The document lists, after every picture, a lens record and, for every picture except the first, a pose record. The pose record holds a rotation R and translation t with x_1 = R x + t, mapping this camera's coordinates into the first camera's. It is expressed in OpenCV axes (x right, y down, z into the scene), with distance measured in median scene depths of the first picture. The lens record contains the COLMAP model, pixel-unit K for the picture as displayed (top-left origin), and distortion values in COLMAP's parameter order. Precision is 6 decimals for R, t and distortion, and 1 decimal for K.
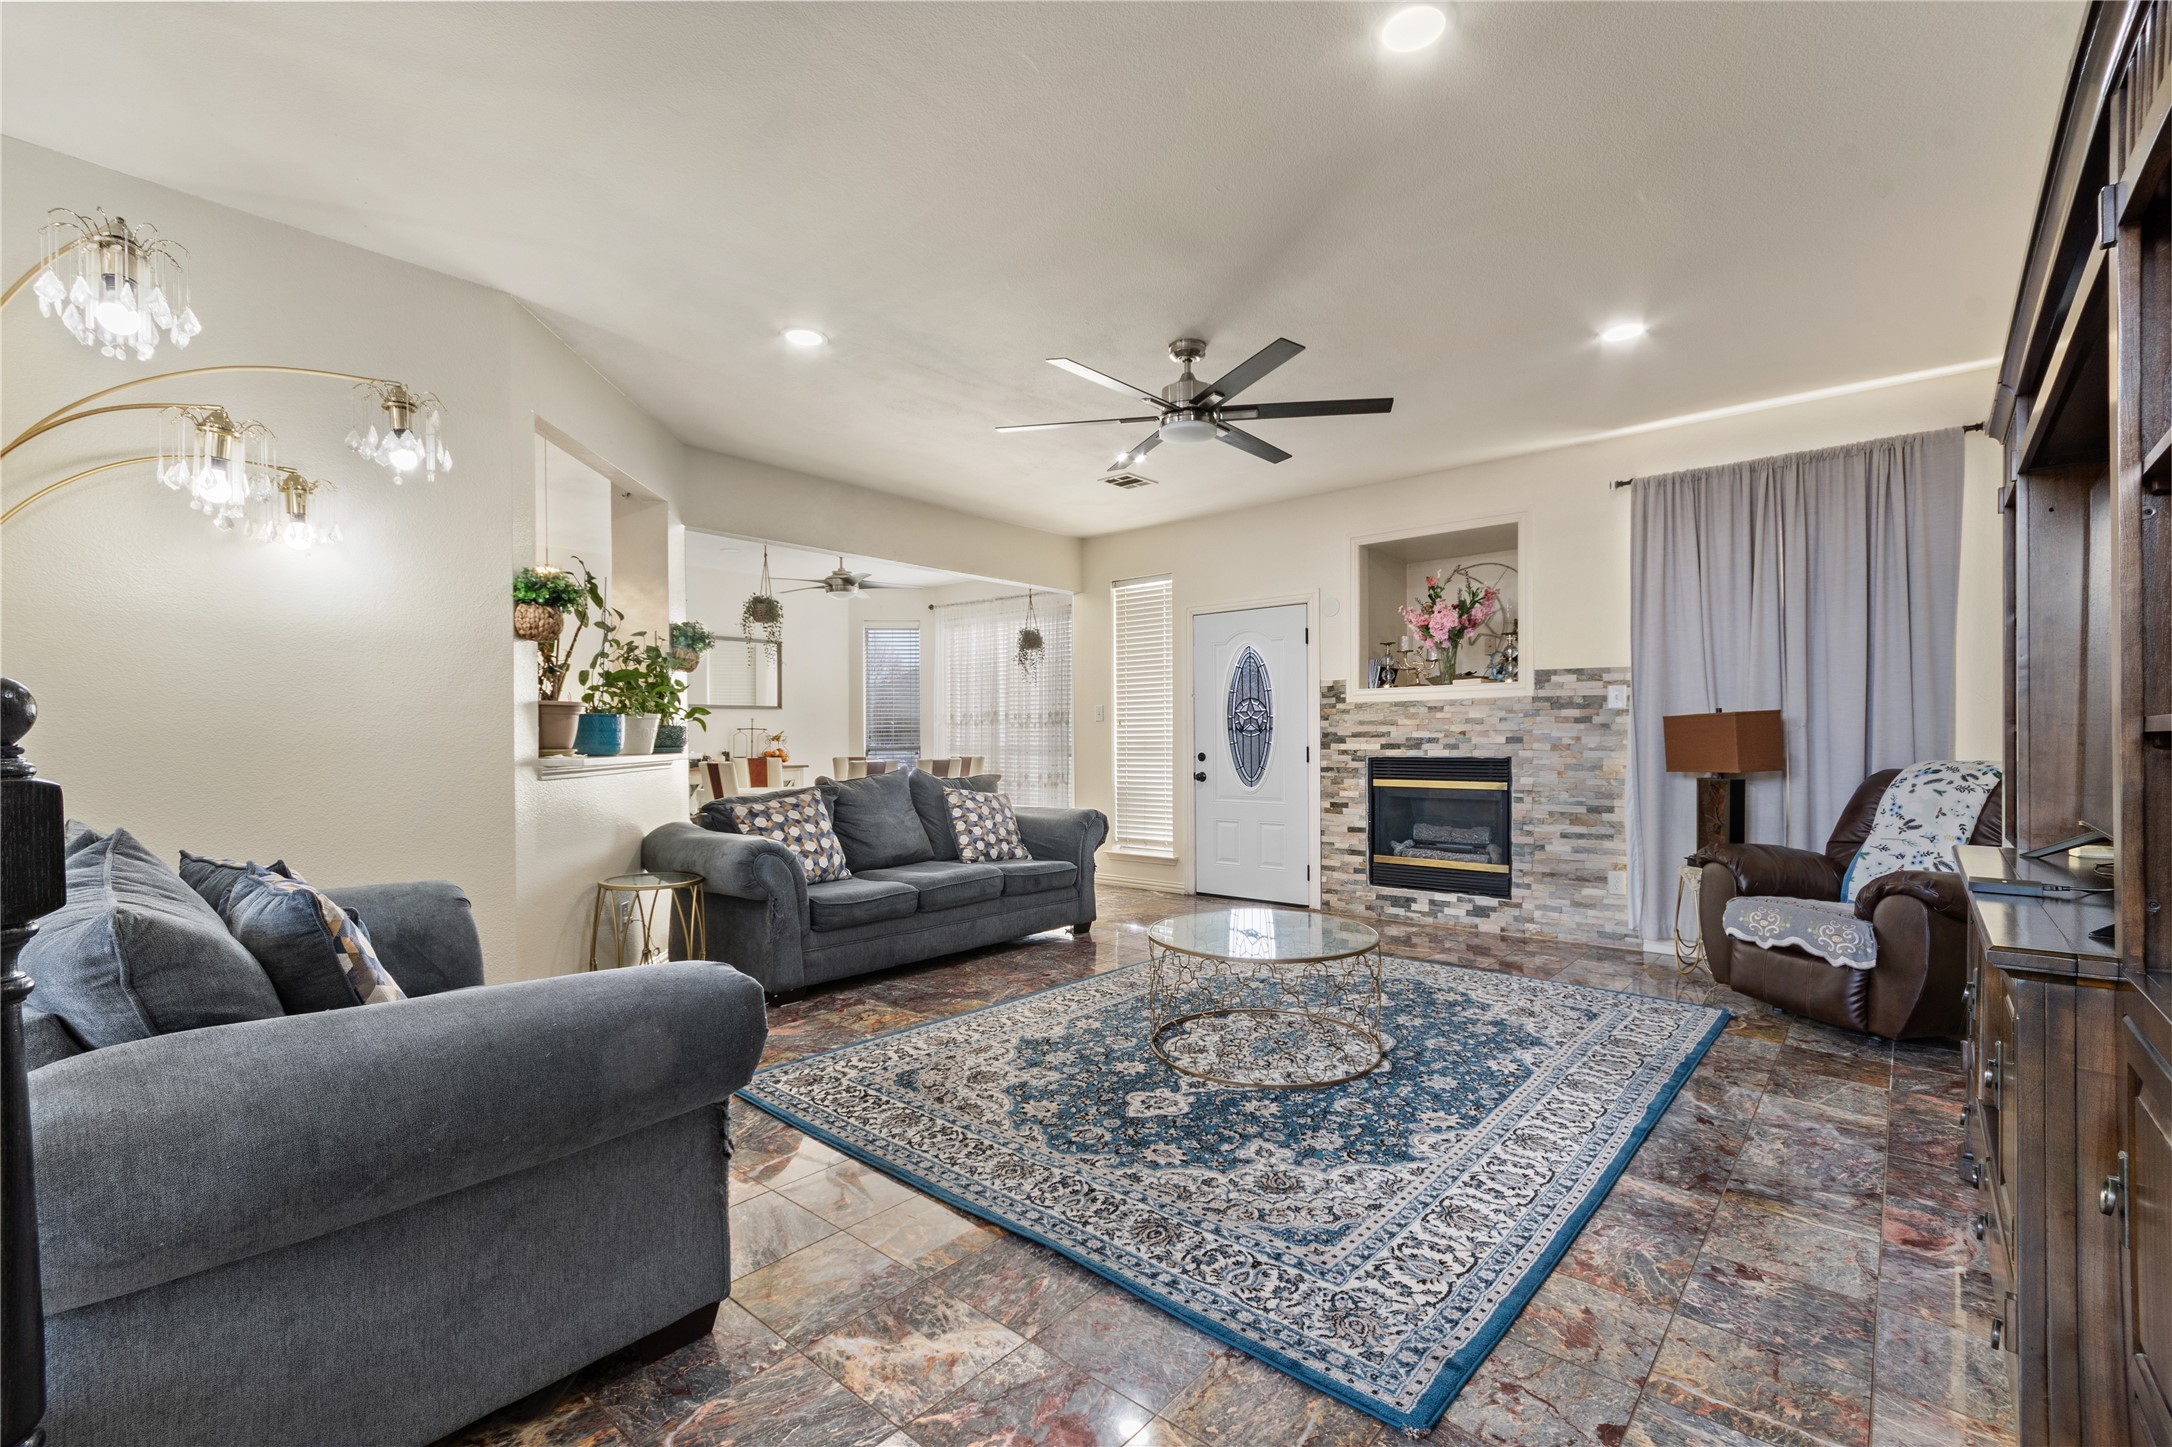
lens RADIAL K [[956.4, 0, 1052.6], [0, 956.4, 747.1], [0, 0, 1]] dist [0.007157, -0.000342]
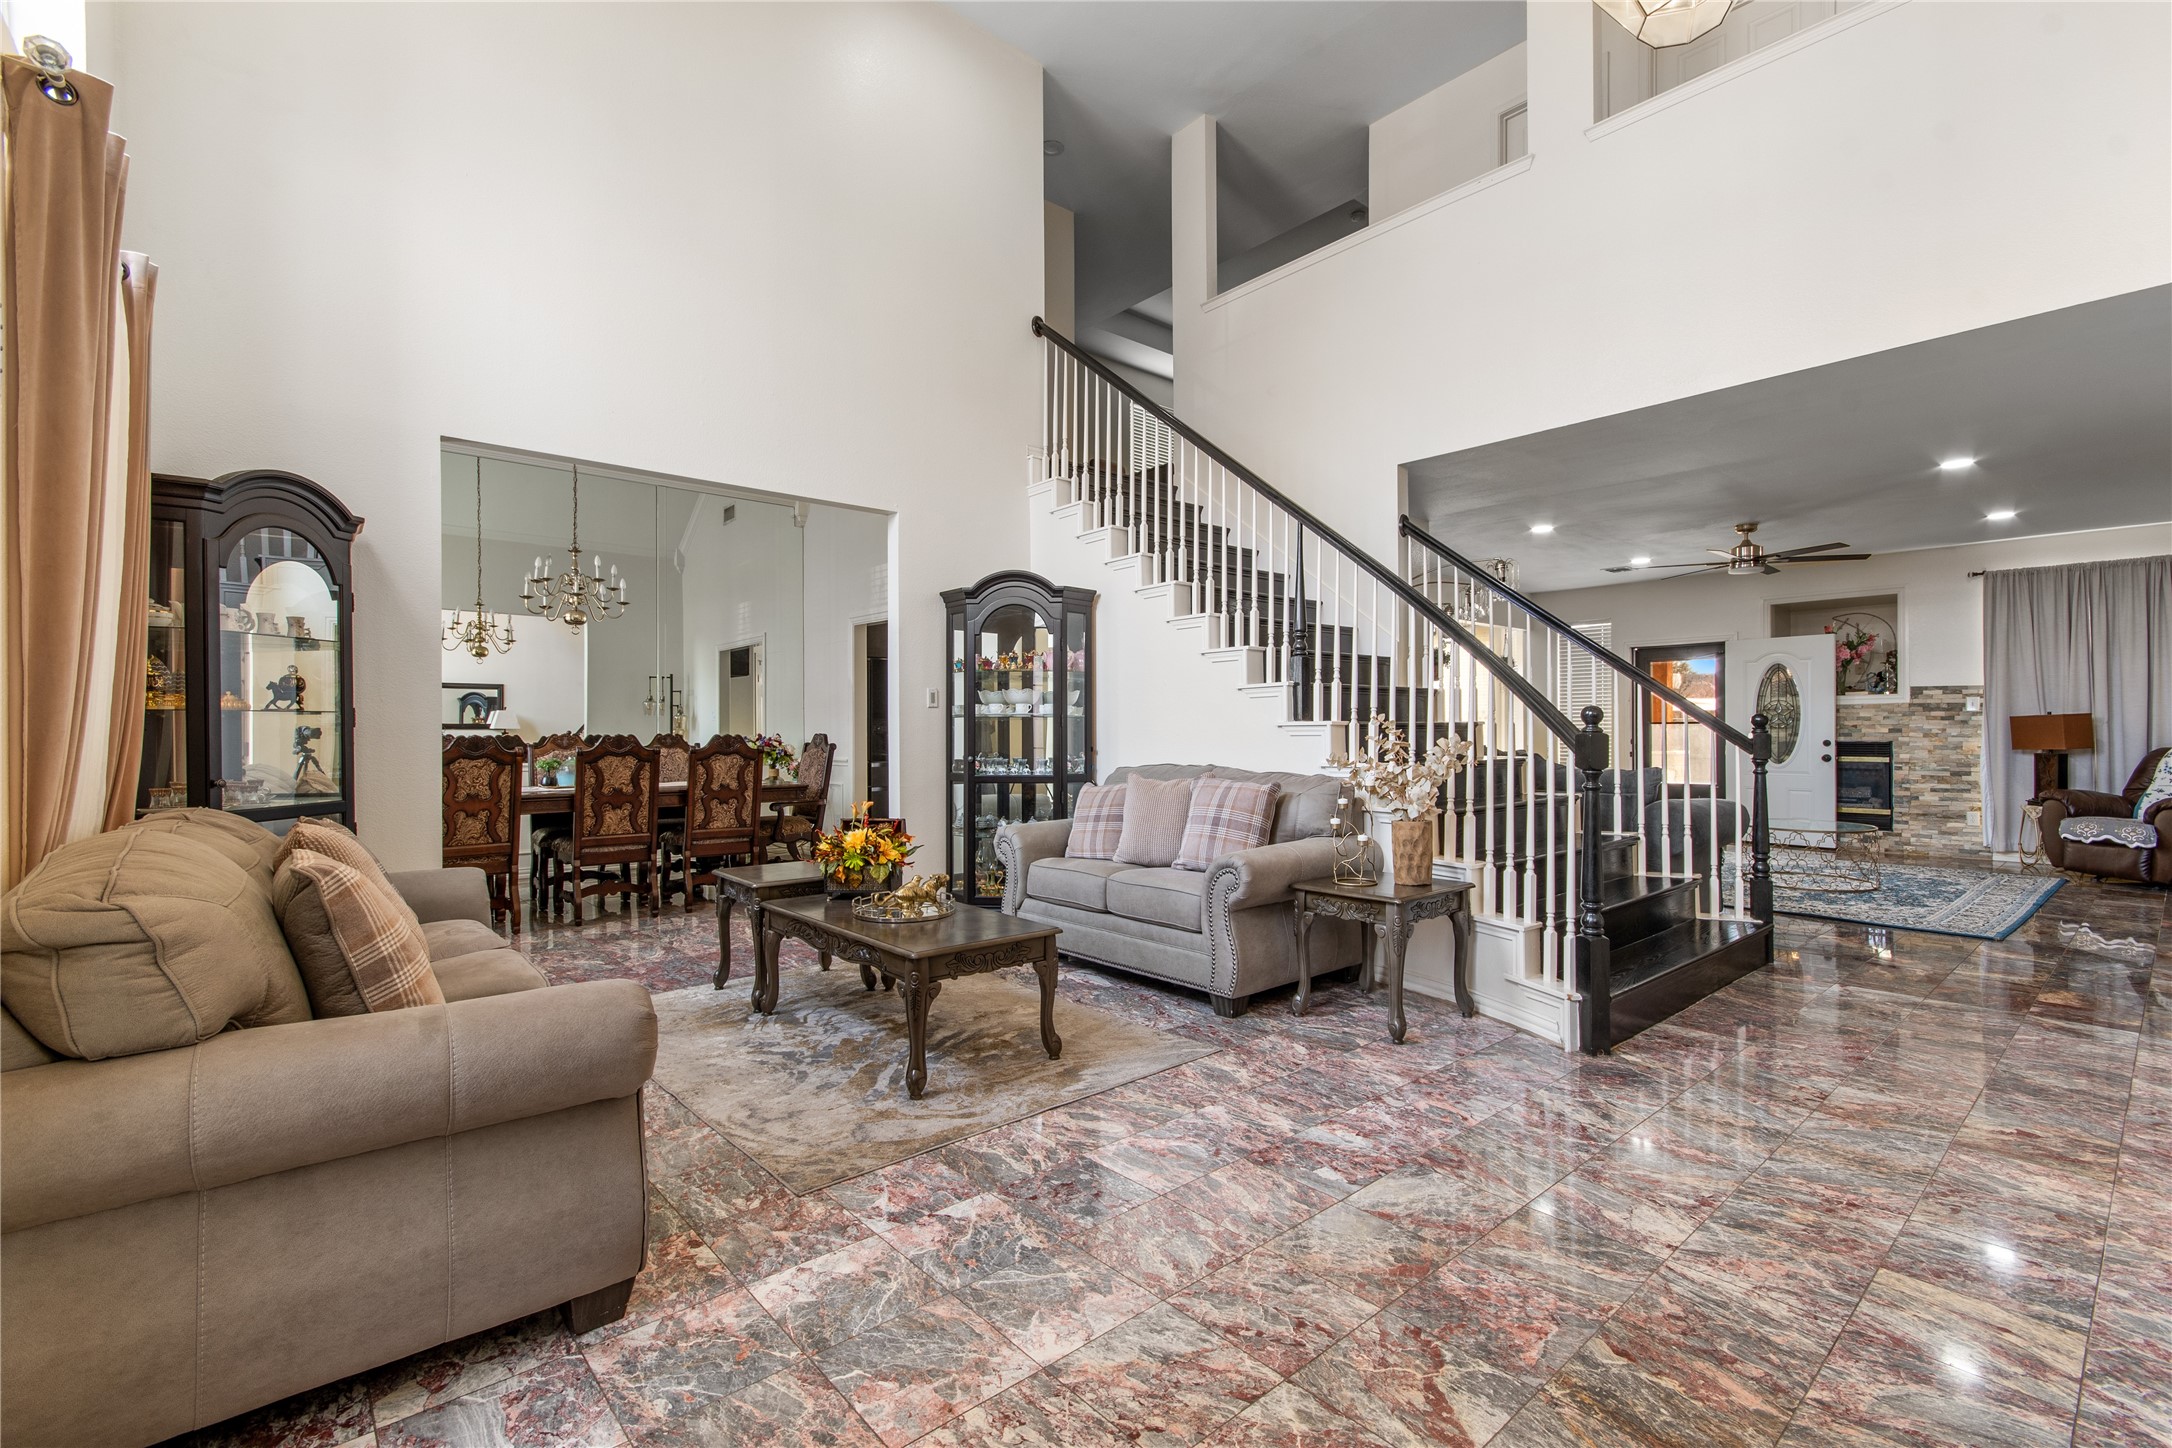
lens RADIAL K [[956.4, 0, 1083.4], [0, 956.4, 727.8], [0, 0, 1]] dist [0.007157, -0.000342]
pose [[0.991578, 0.002495, -0.129485, -0.784752], [-0.004108, 0.999917, -0.012191, 0.015843], [0.129444, 0.012620, 0.991506, -0.916230]]
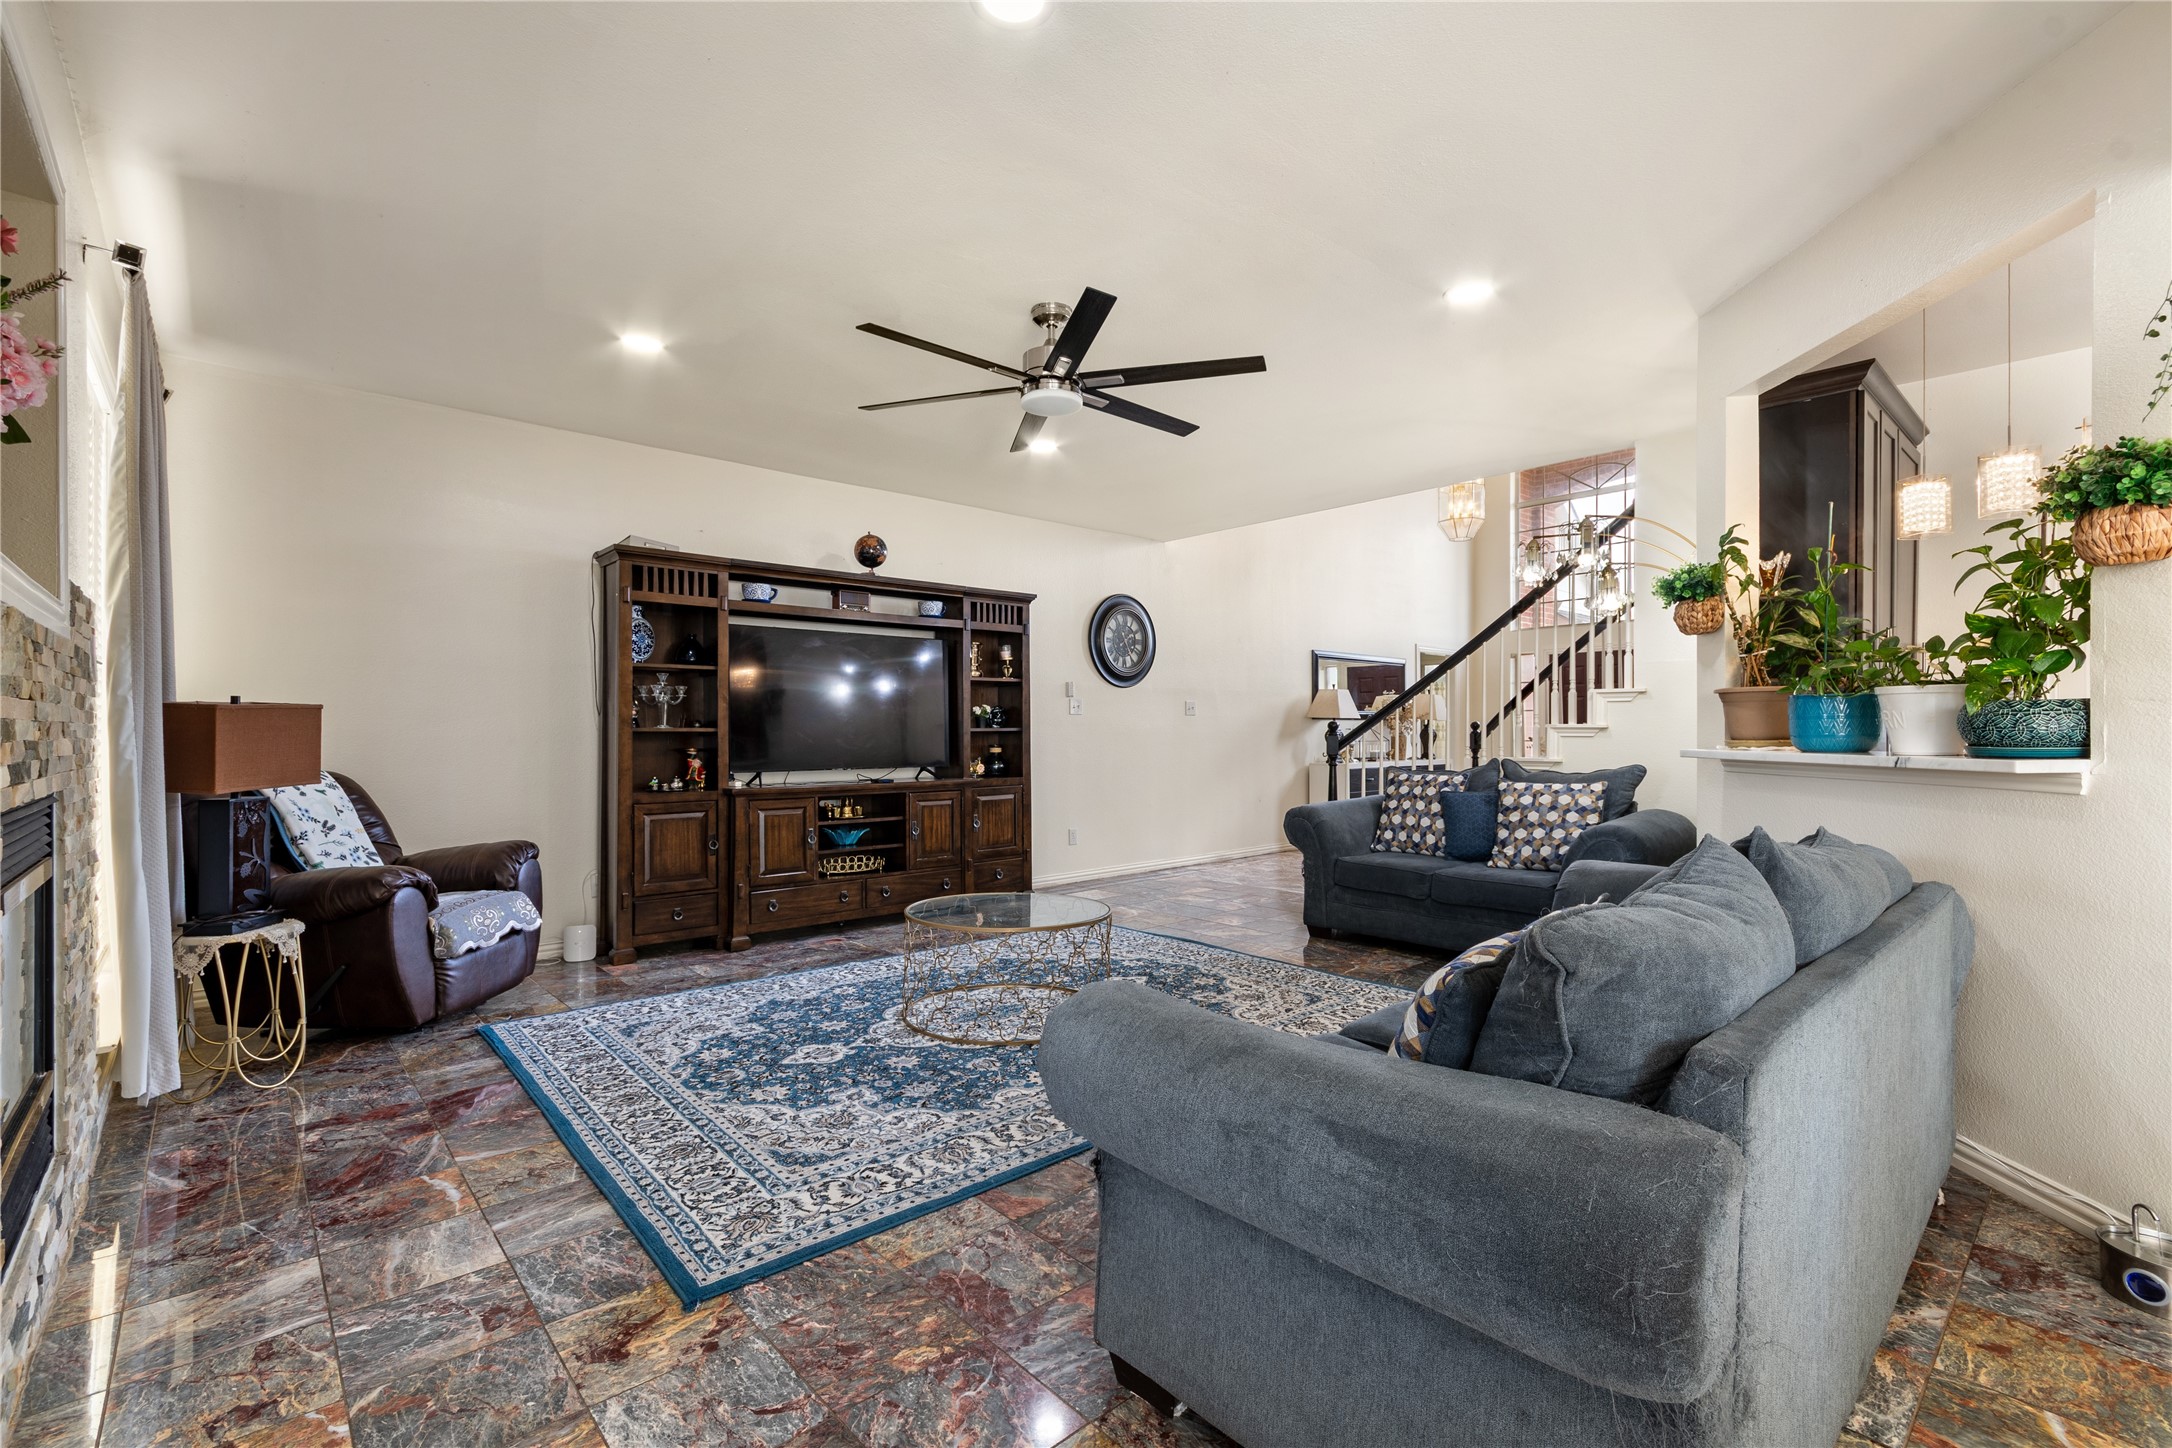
lens RADIAL K [[956.4, 0, 1080.2], [0, 956.4, 729.5], [0, 0, 1]] dist [0.007157, -0.000342]
pose [[-0.995595, 0.005821, 0.093583, 0.025504], [0.006967, 0.999905, 0.011920, -0.021612], [-0.093504, 0.012519, -0.995540, 1.658908]]
